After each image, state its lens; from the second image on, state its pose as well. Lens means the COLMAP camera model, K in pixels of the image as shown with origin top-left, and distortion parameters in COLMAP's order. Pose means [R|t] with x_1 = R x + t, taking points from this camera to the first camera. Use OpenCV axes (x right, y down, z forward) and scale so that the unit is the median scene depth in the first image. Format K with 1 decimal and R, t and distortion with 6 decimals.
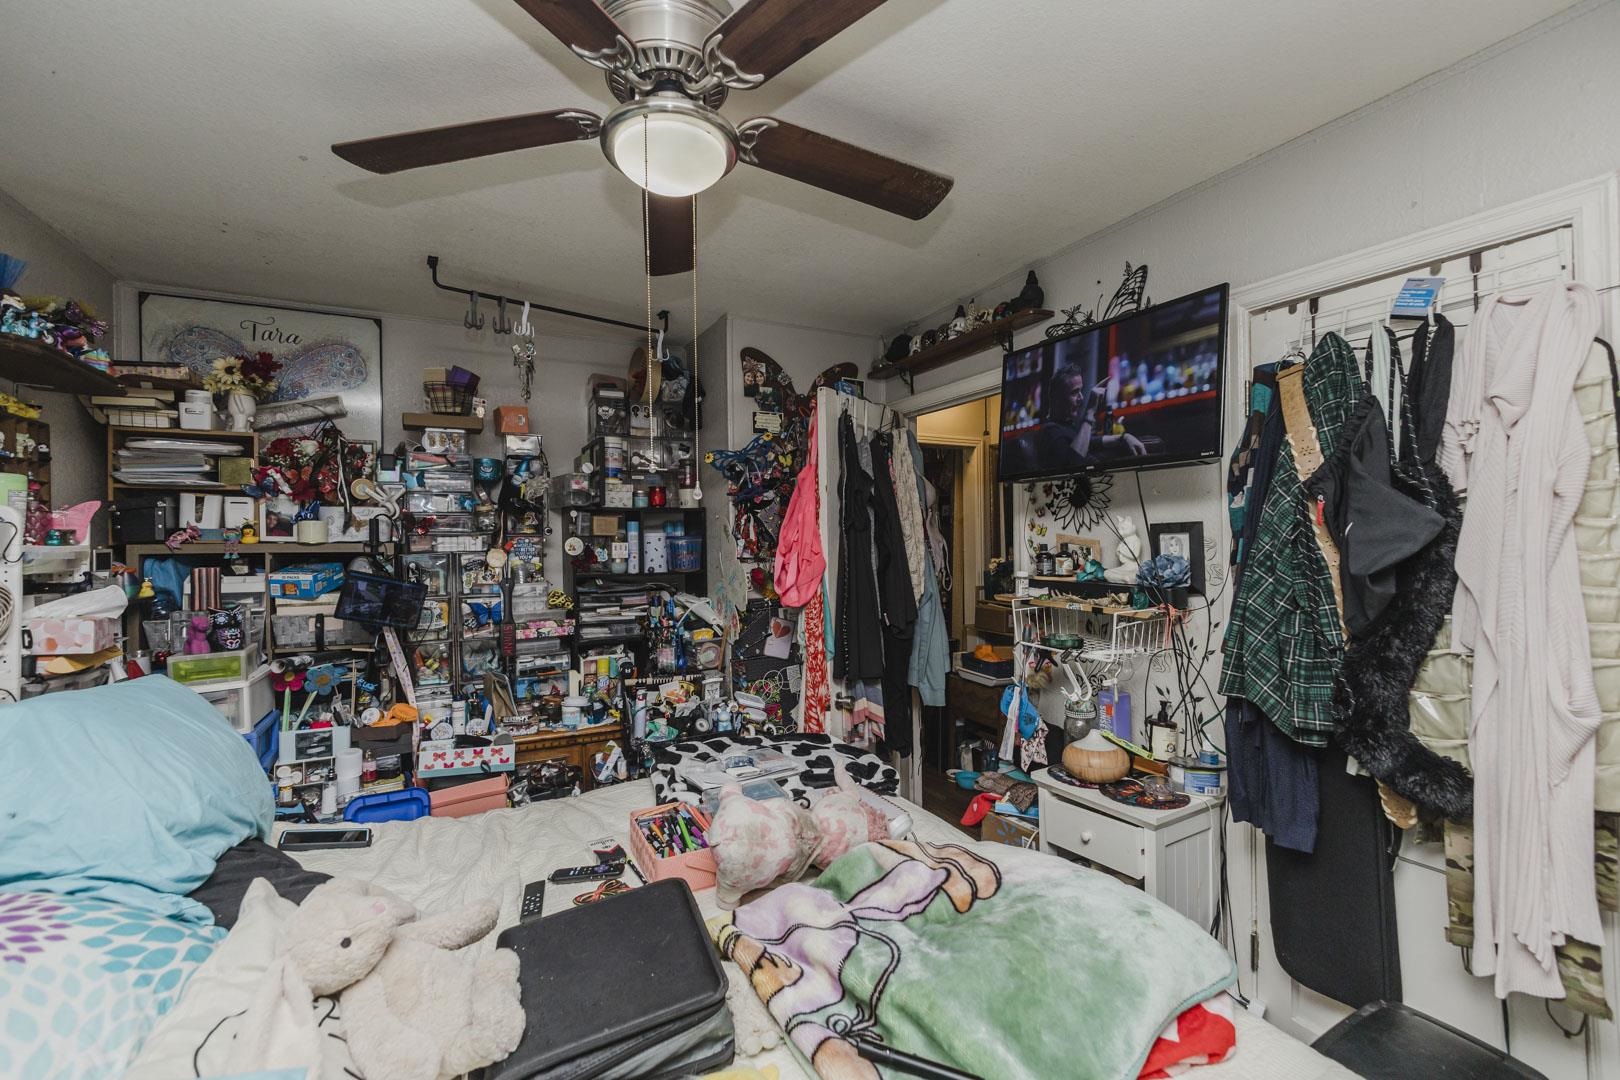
lens RADIAL K [[697.9, 0, 809.3], [0, 697.9, 541.3], [0, 0, 1]] dist [-0.004505, -0.000755]
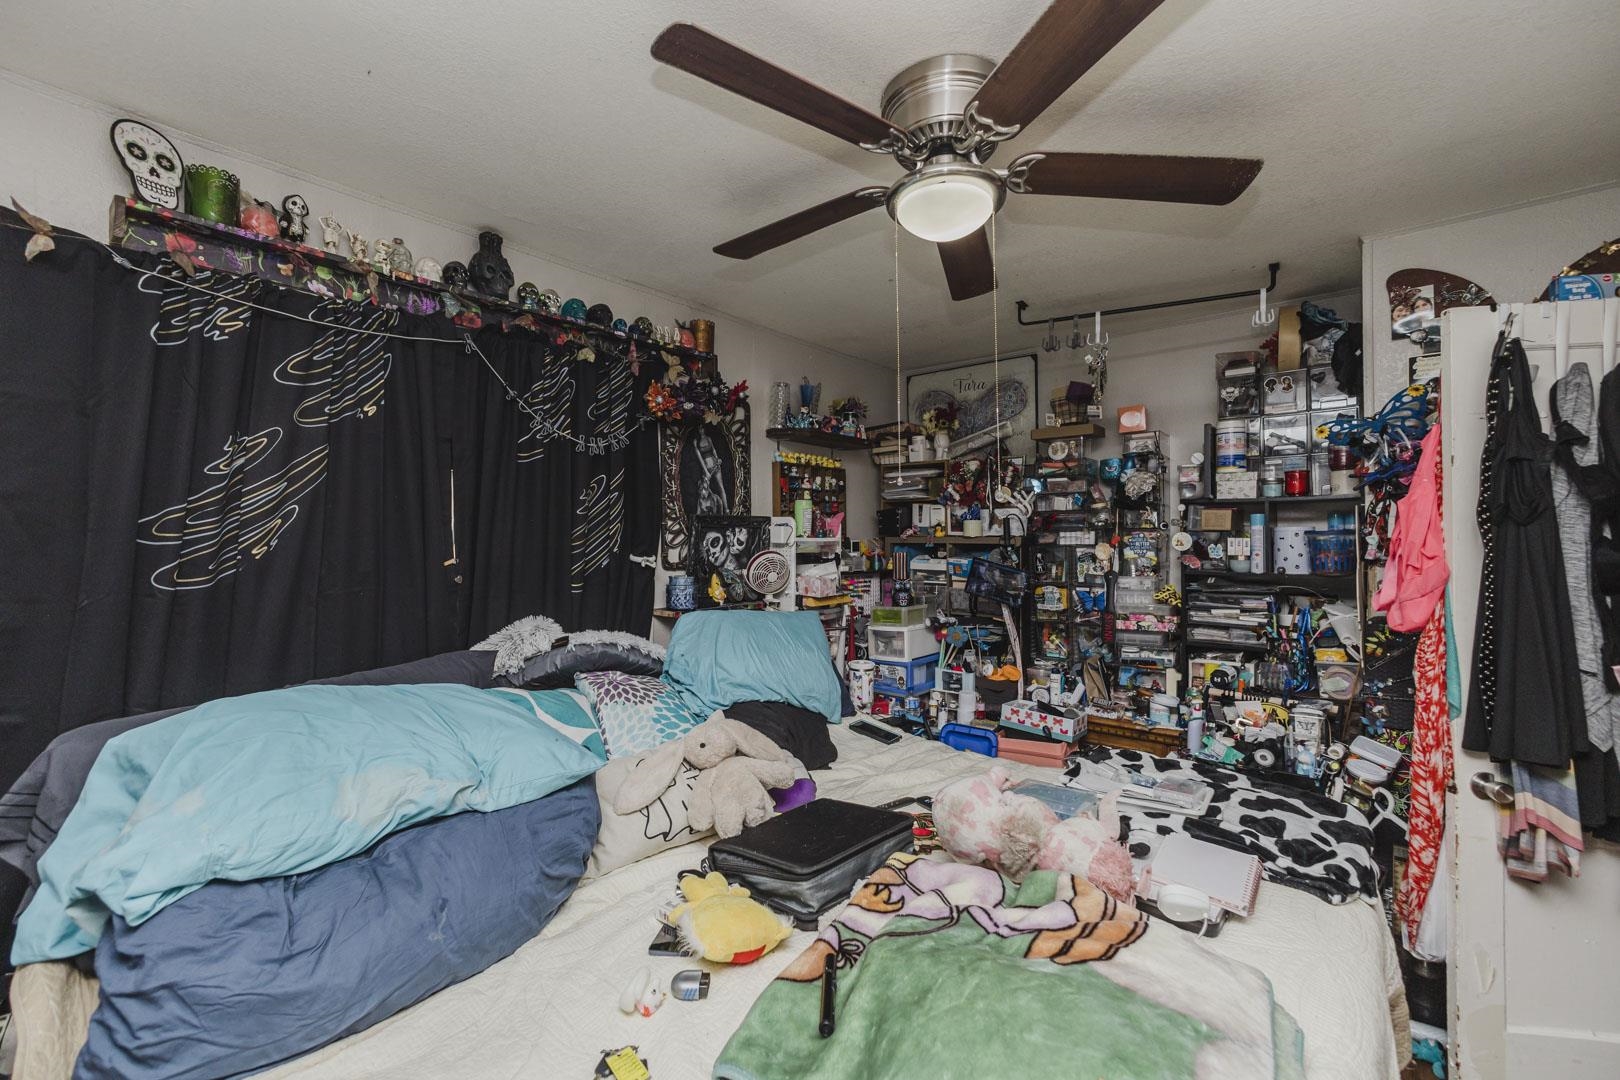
lens RADIAL K [[697.9, 0, 805.4], [0, 697.9, 542.6], [0, 0, 1]] dist [-0.004505, -0.000755]
pose [[0.377761, 0.015053, -0.925781, 0.400979], [-0.001557, 0.999877, 0.015622, -0.006046], [0.925902, -0.004460, 0.377738, 0.173816]]
